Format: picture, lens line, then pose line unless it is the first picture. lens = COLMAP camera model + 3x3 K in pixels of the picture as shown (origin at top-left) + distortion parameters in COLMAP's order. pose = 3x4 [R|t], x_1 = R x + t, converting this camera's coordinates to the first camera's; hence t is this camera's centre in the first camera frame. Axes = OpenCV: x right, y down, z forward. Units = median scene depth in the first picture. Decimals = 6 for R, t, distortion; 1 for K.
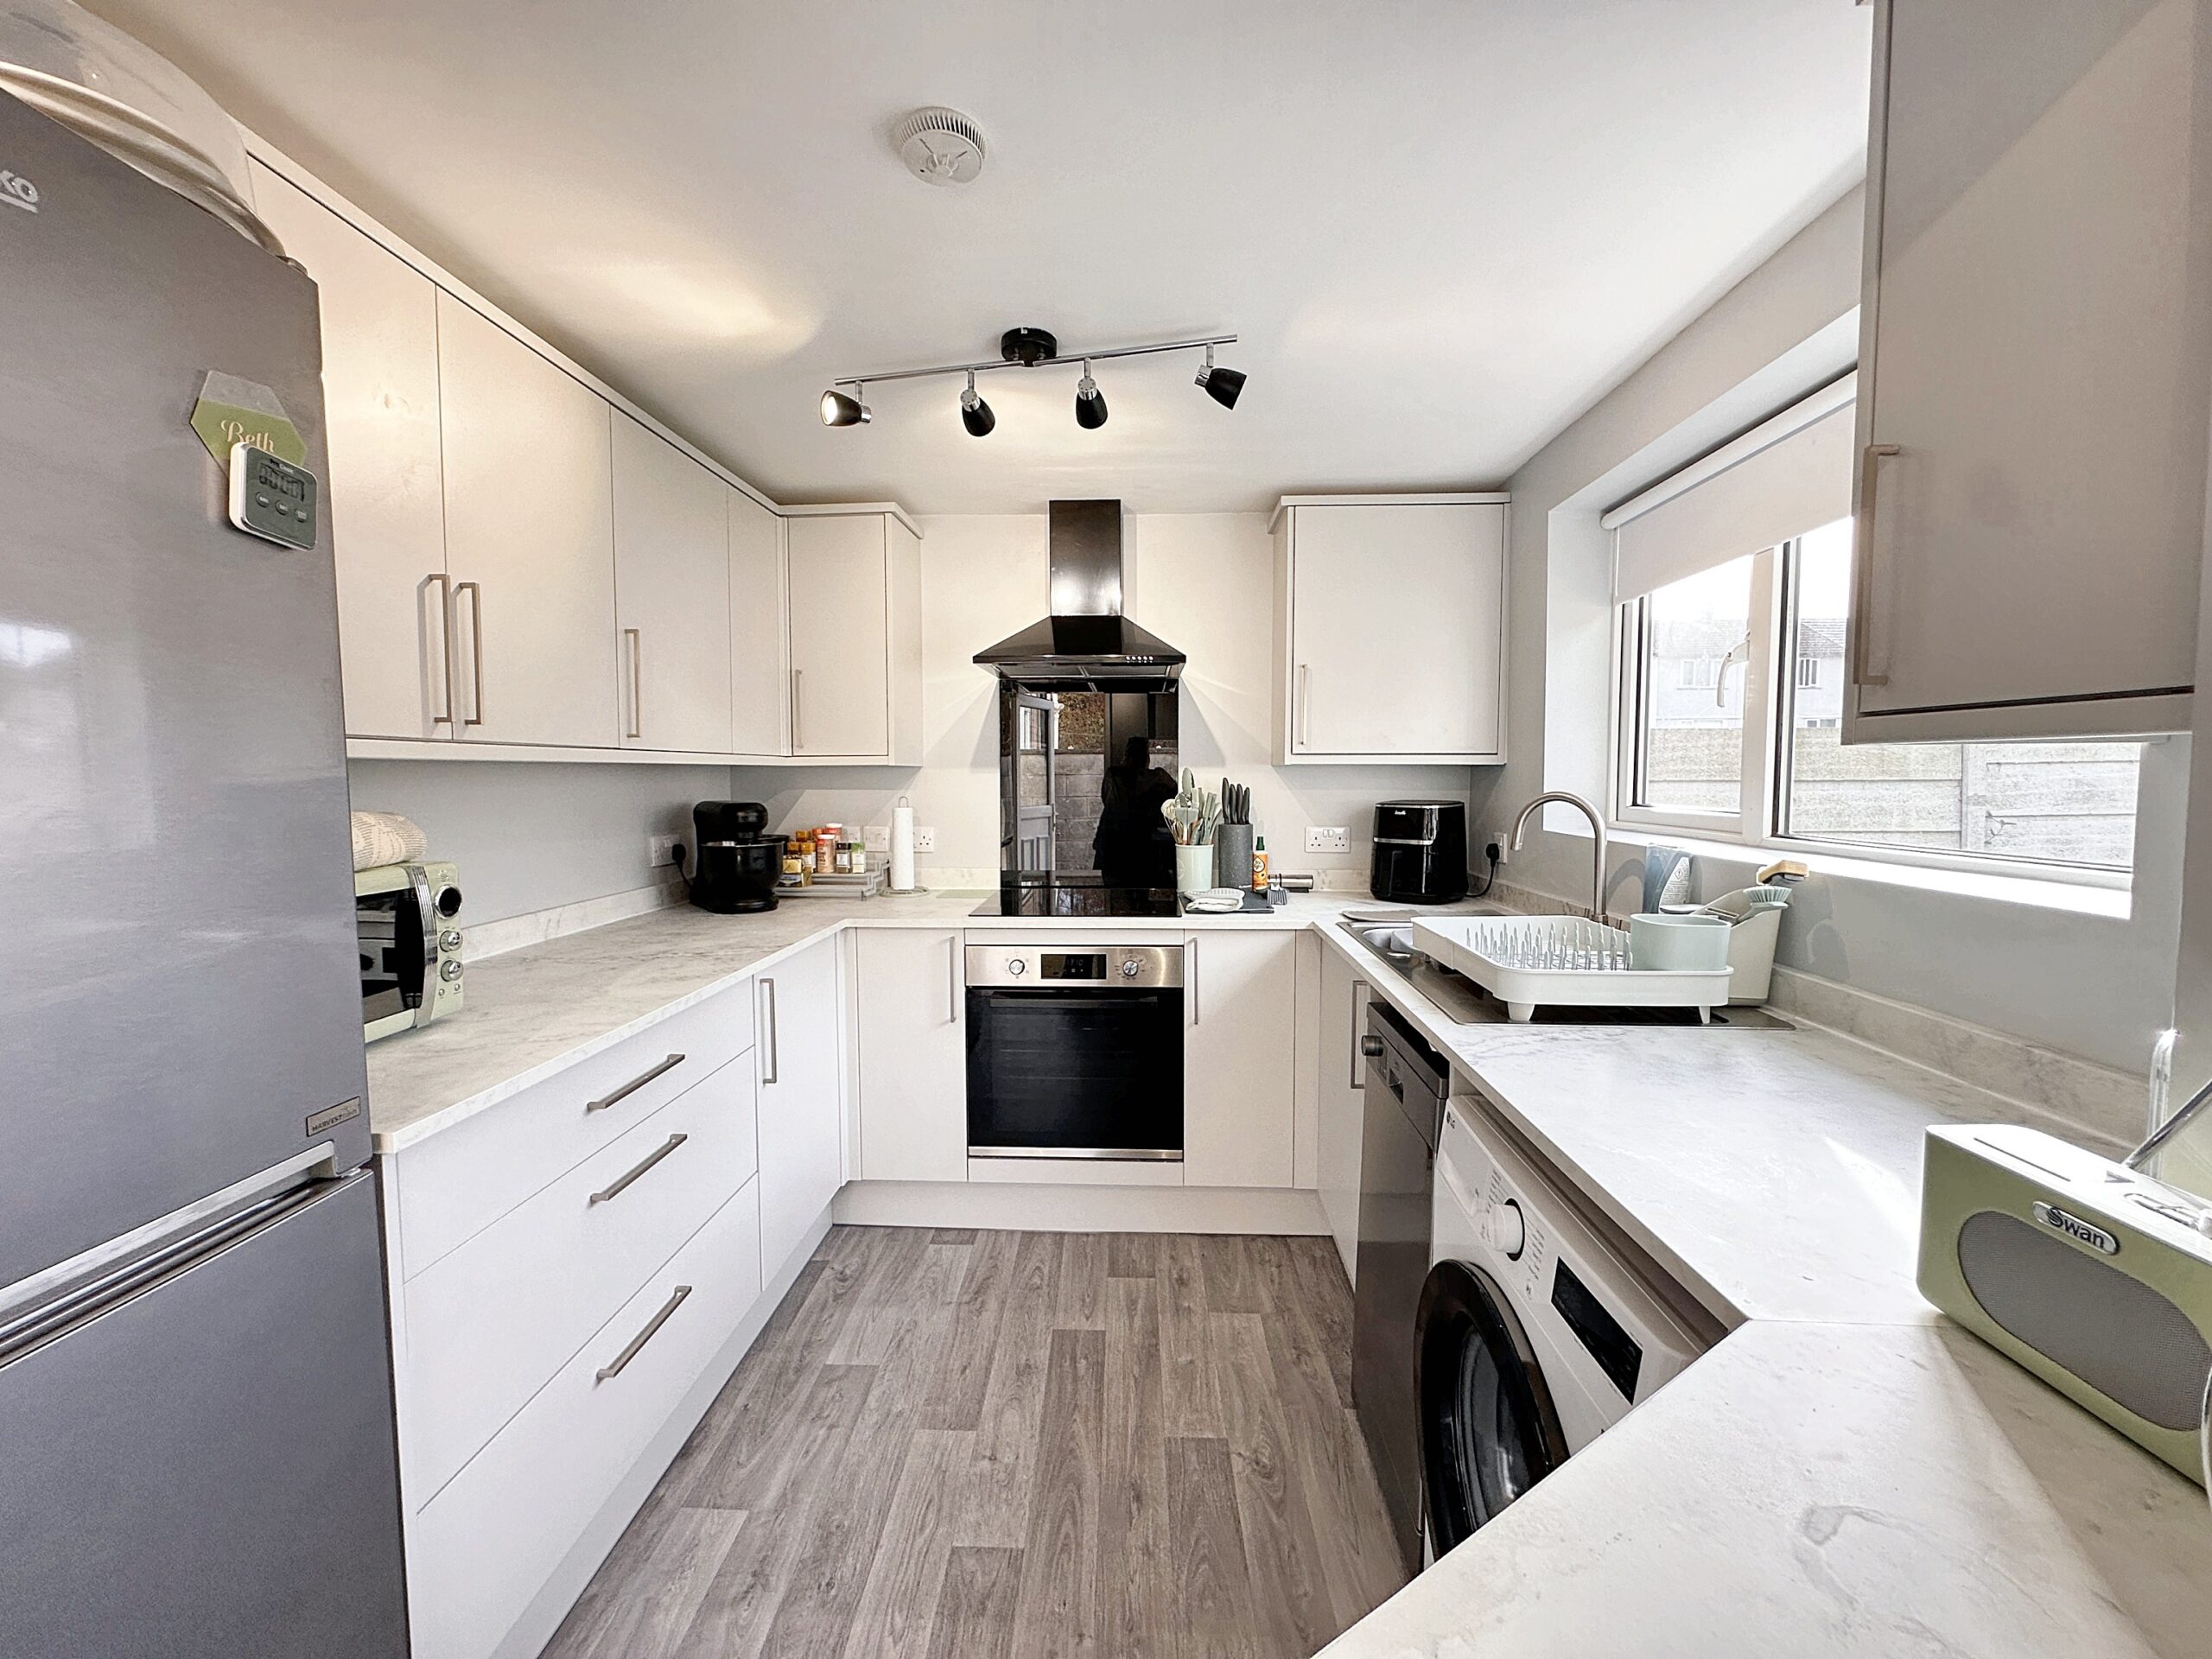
lens RADIAL K [[884.7, 0, 1104.3], [0, 884.7, 826.9], [0, 0, 1]] dist [-0.004021, 0.000437]
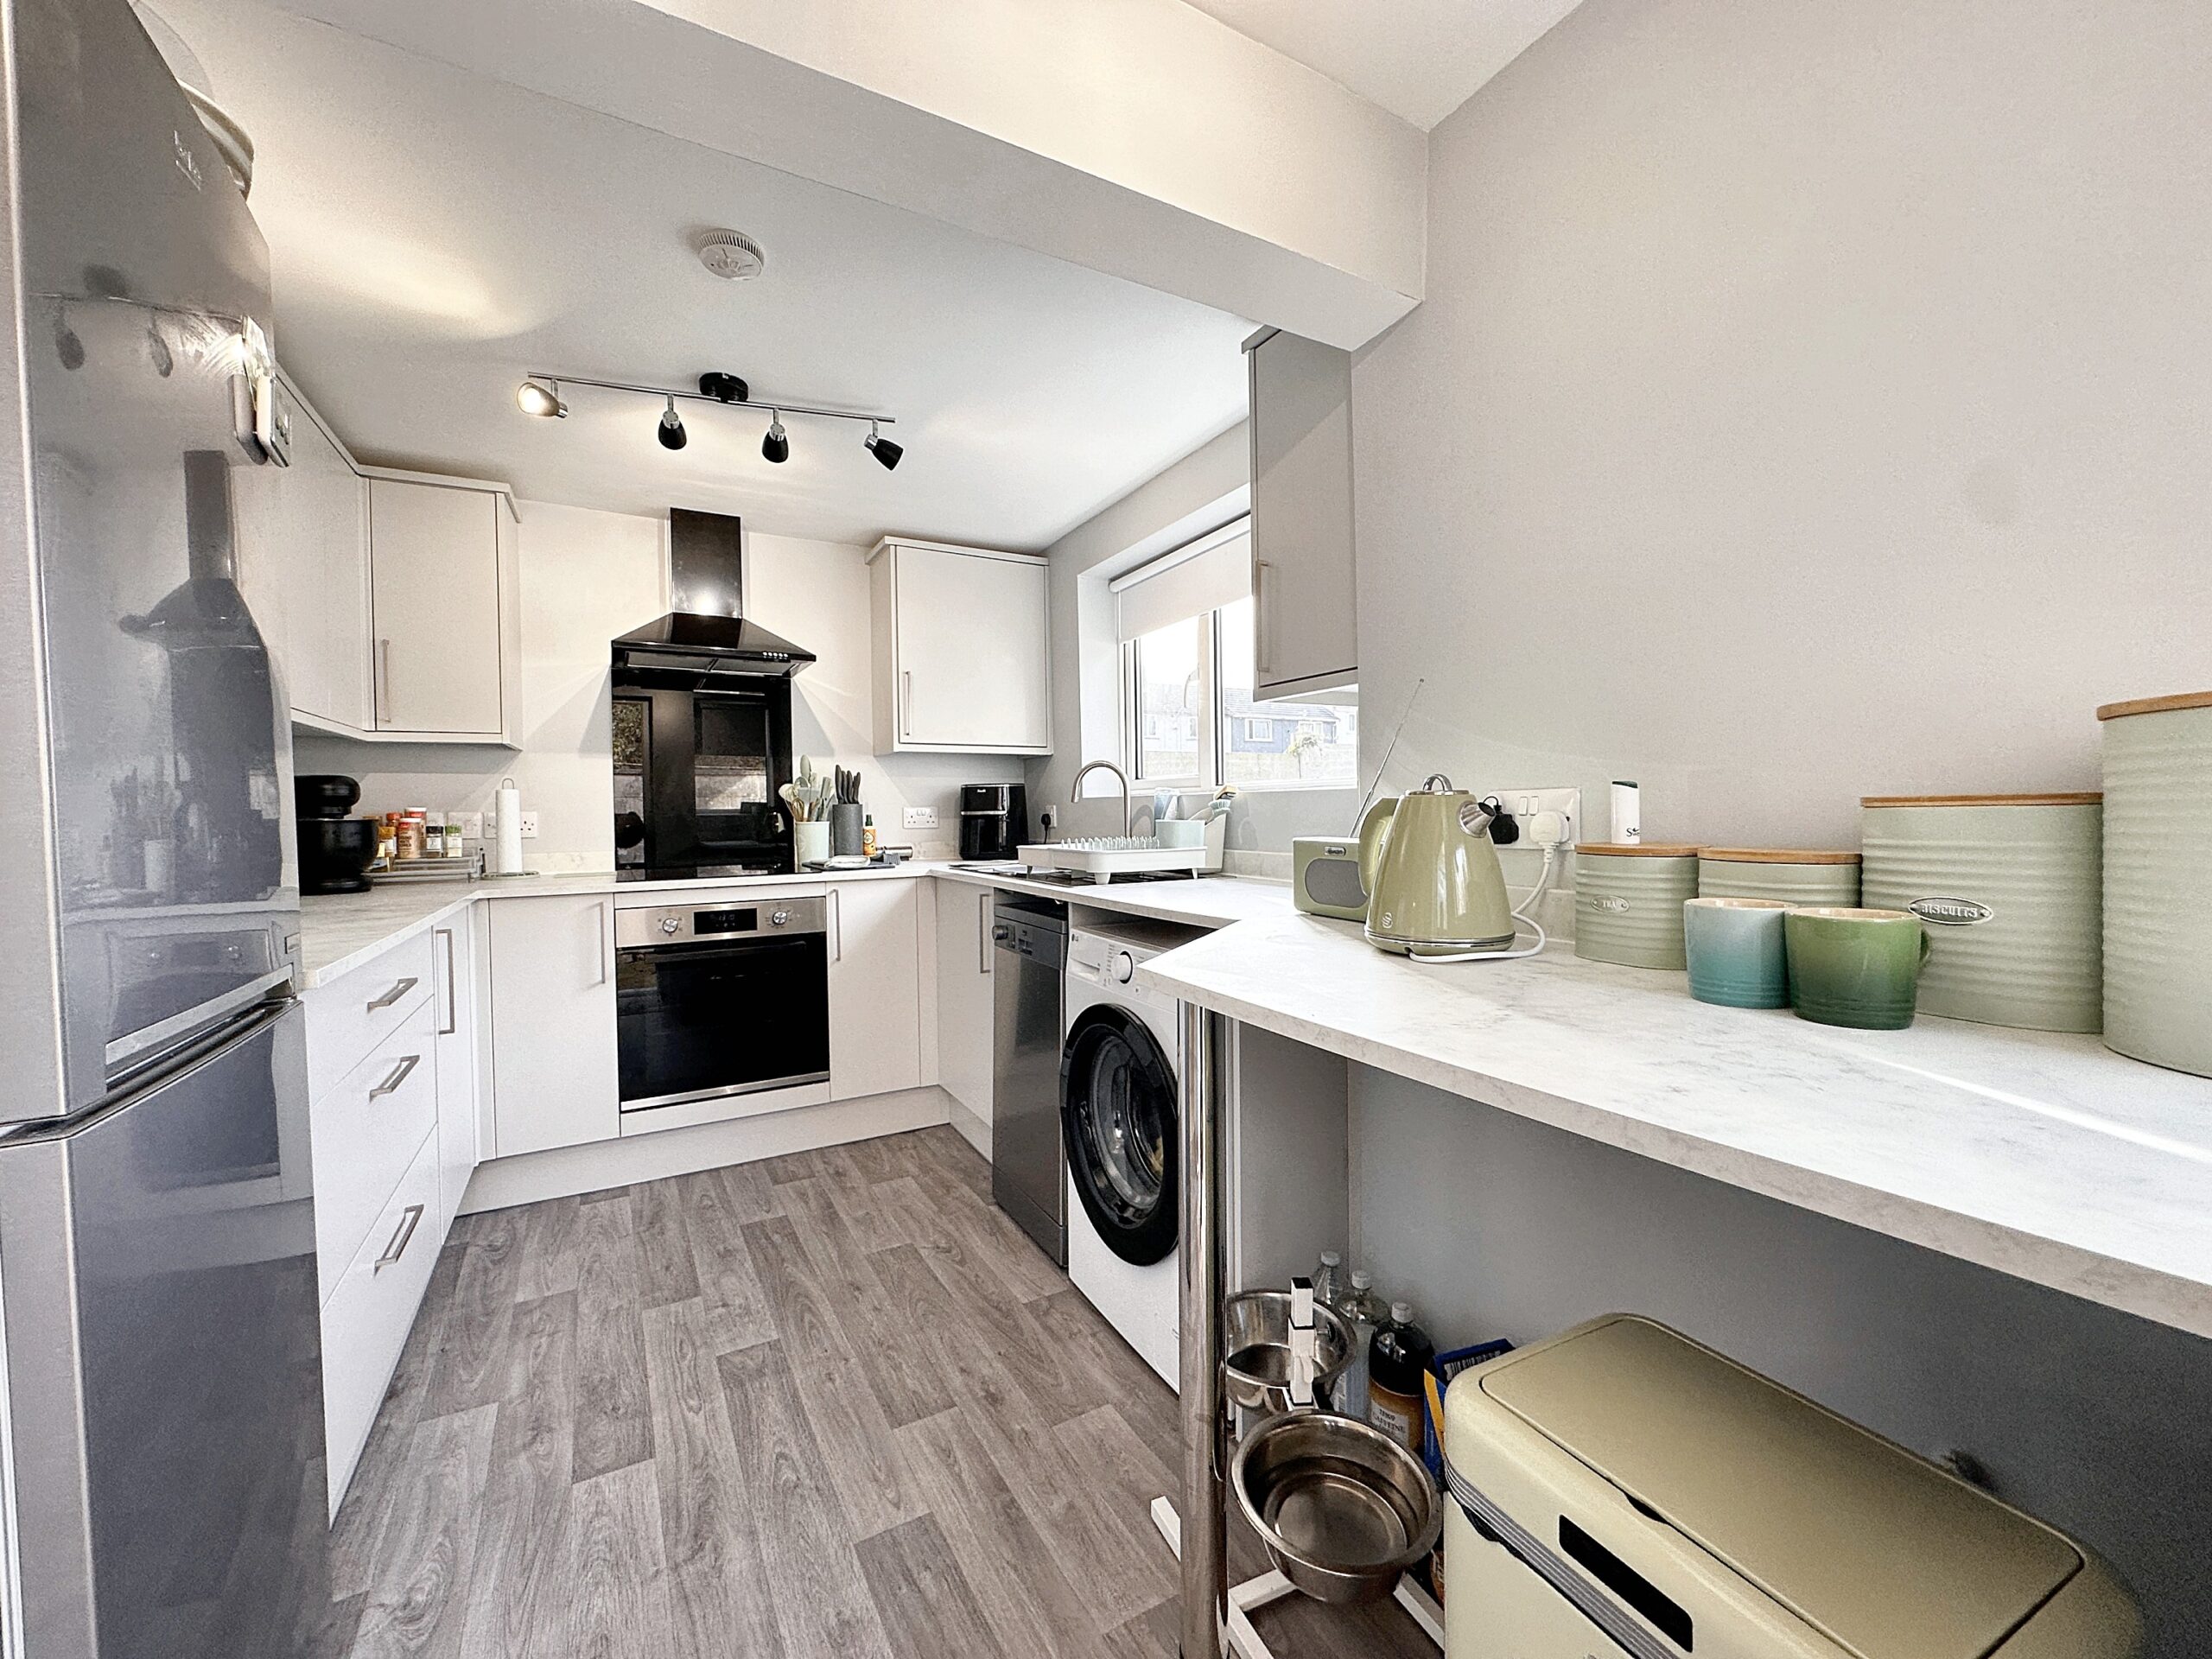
lens RADIAL K [[887.6, 0, 1106.0], [0, 887.6, 829.5], [0, 0, 1]] dist [0.000596, -0.000039]
pose [[0.850174, -0.021696, 0.526054, -0.220040], [0.045429, 0.998447, -0.032240, 0.101803], [-0.524538, 0.051308, 0.849840, -0.224777]]
